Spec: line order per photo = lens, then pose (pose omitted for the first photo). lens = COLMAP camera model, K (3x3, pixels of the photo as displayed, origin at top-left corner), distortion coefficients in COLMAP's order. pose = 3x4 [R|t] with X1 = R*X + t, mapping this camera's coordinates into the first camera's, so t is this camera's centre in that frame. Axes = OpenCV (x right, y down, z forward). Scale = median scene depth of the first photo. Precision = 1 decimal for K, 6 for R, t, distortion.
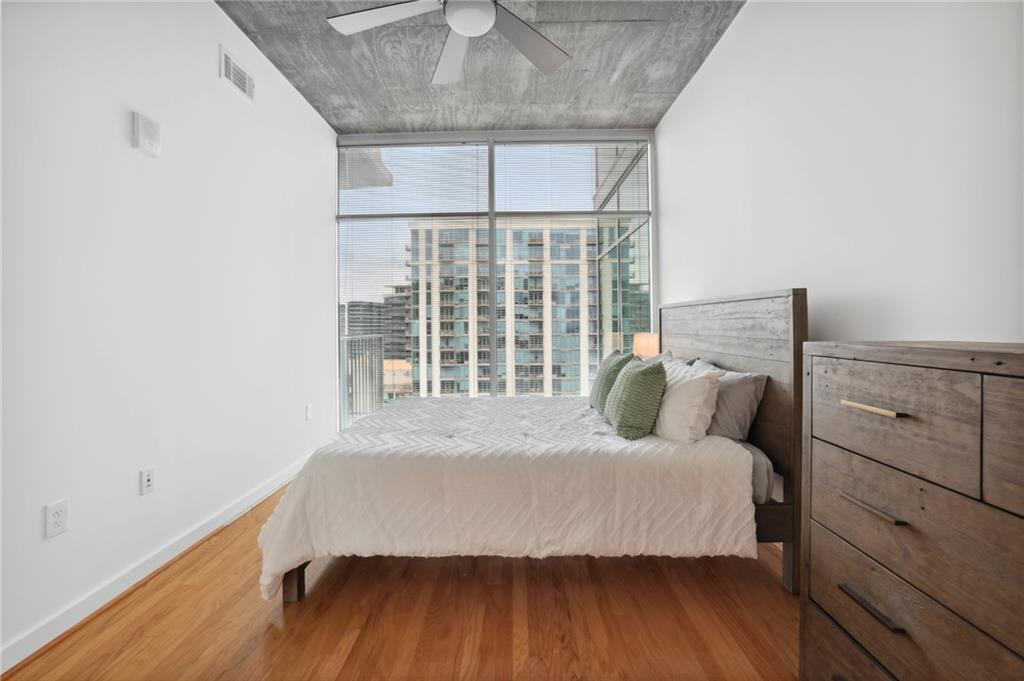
lens RADIAL K [[440.5, 0, 509.8], [0, 440.5, 328.7], [0, 0, 1]] dist [-0.049147, 0.017490]
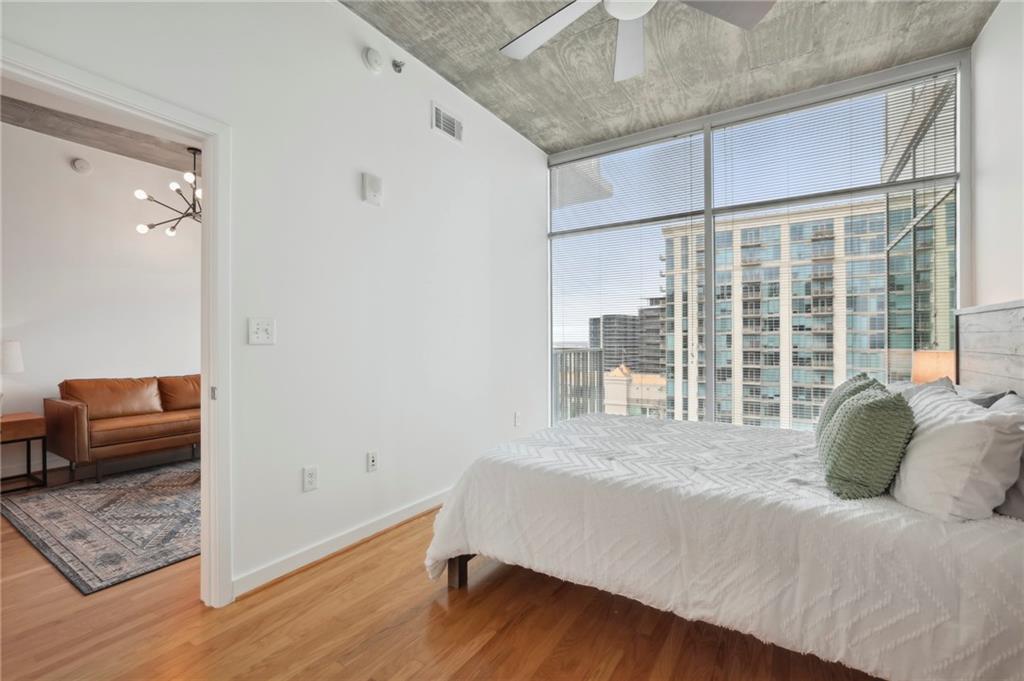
lens RADIAL K [[449.1, 0, 512.8], [0, 449.1, 343.2], [0, 0, 1]] dist [-0.030875, 0.017684]
pose [[0.850454, 0.006863, -0.526005, 0.097927], [-0.005307, 0.999976, 0.004467, -0.001545], [0.526023, -0.001008, 0.850470, 0.043290]]
